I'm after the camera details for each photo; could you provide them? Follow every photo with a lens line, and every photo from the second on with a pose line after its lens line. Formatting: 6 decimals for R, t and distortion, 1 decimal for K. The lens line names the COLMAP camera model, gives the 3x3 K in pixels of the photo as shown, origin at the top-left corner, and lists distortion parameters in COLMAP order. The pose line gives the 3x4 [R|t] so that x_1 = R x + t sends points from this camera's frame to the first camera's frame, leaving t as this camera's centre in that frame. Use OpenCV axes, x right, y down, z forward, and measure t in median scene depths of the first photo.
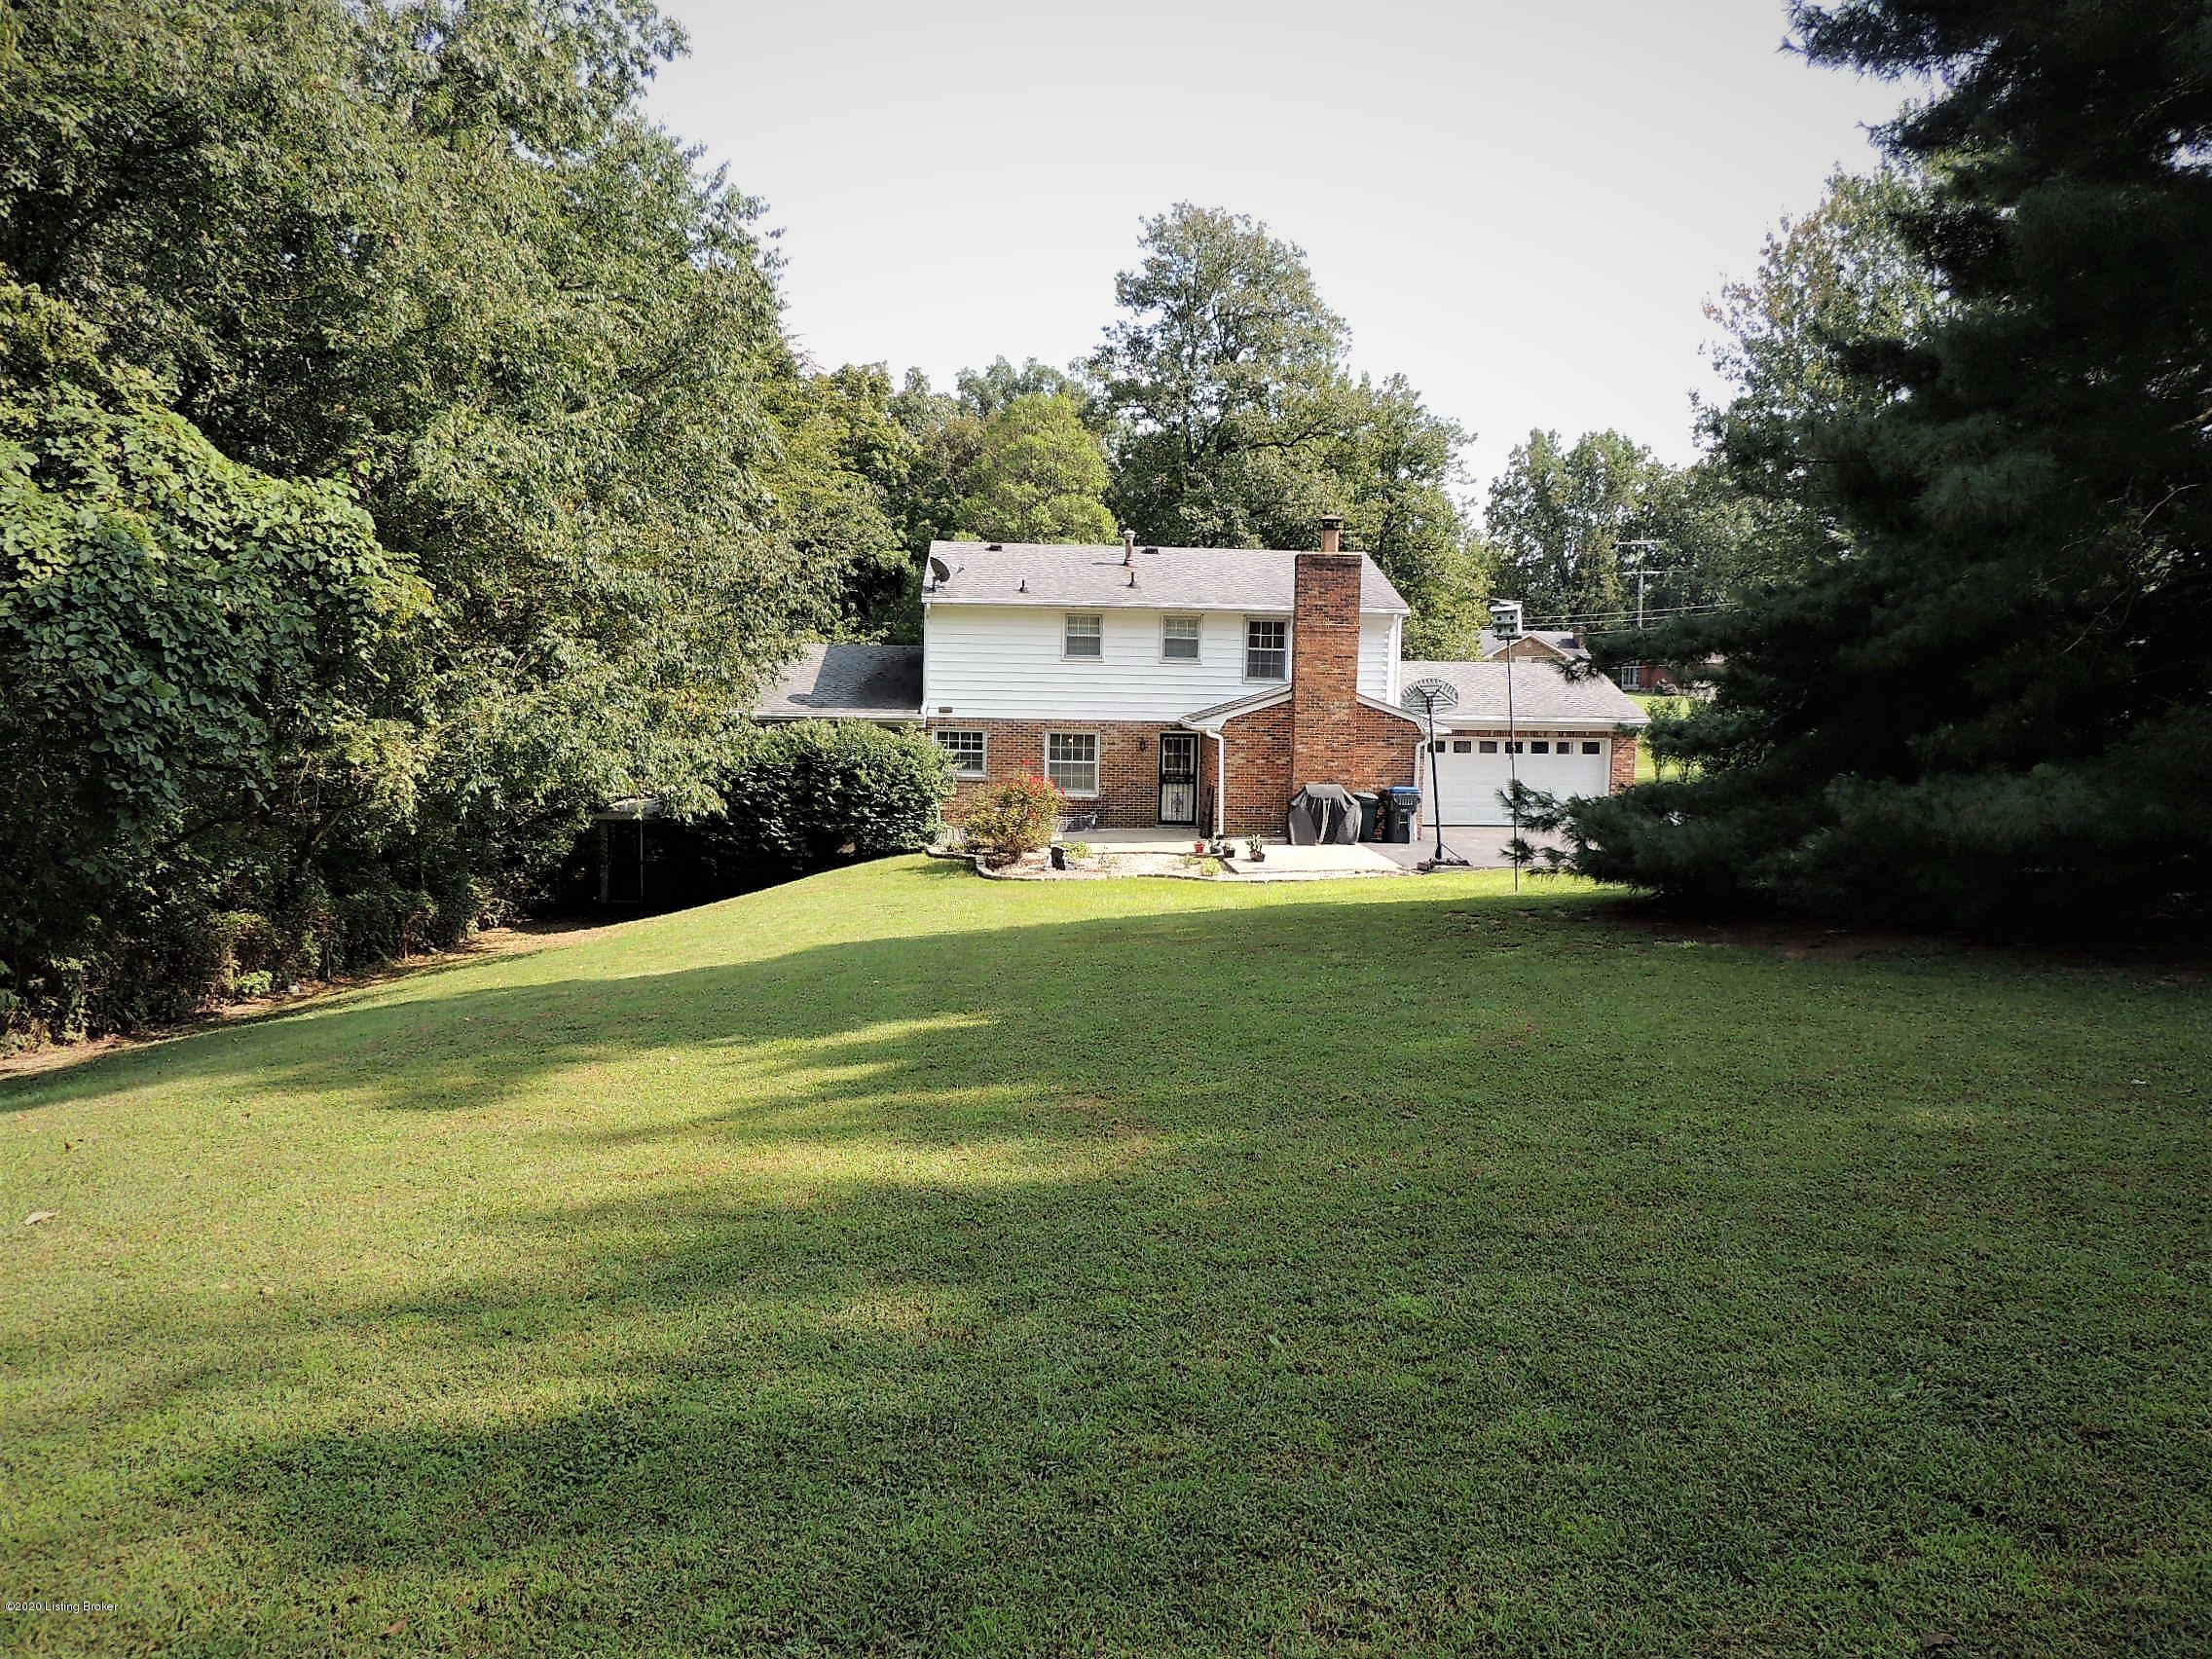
lens RADIAL K [[1589.9, 0, 1105.7], [0, 1589.9, 826.8], [0, 0, 1]] dist [-0.001514, -0.000482]
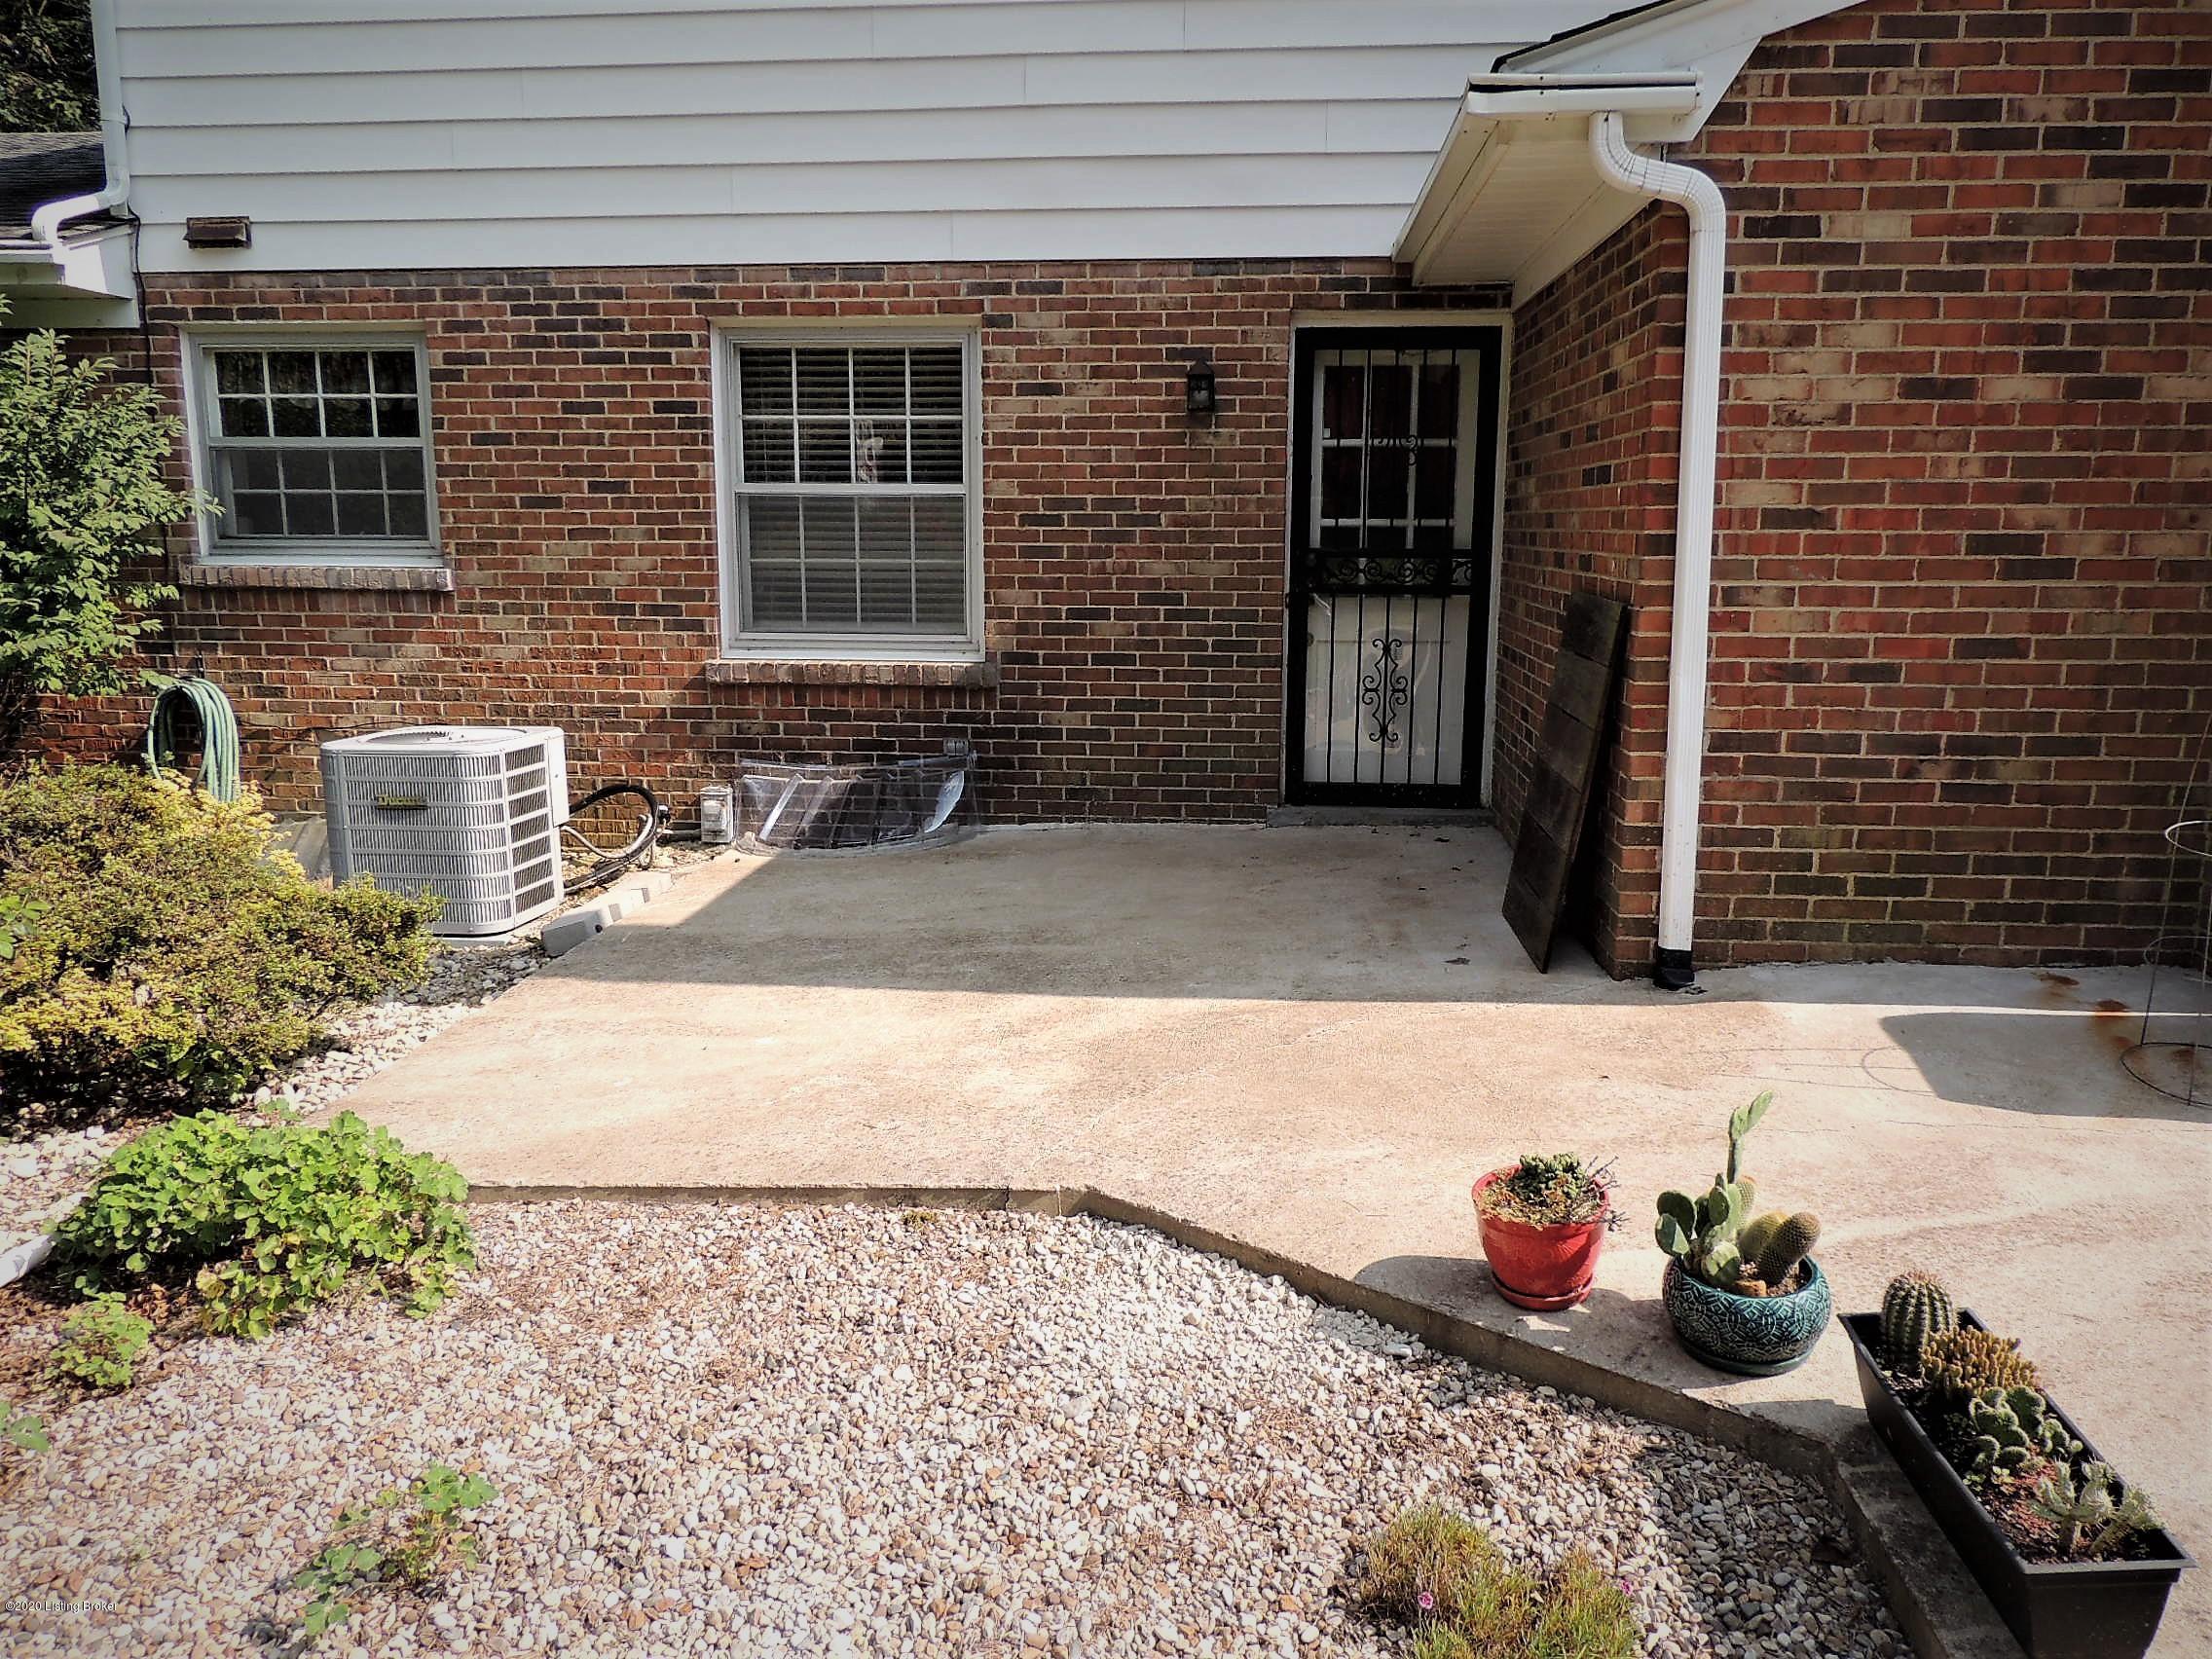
lens RADIAL K [[1589.9, 0, 1107.3], [0, 1589.9, 833.2], [0, 0, 1]] dist [-0.001514, -0.000482]
pose [[0.986849, 0.015080, -0.160943, 0.043411], [-0.000068, 0.995677, 0.092880, -0.016436], [0.161648, -0.091648, 0.982584, 0.806120]]
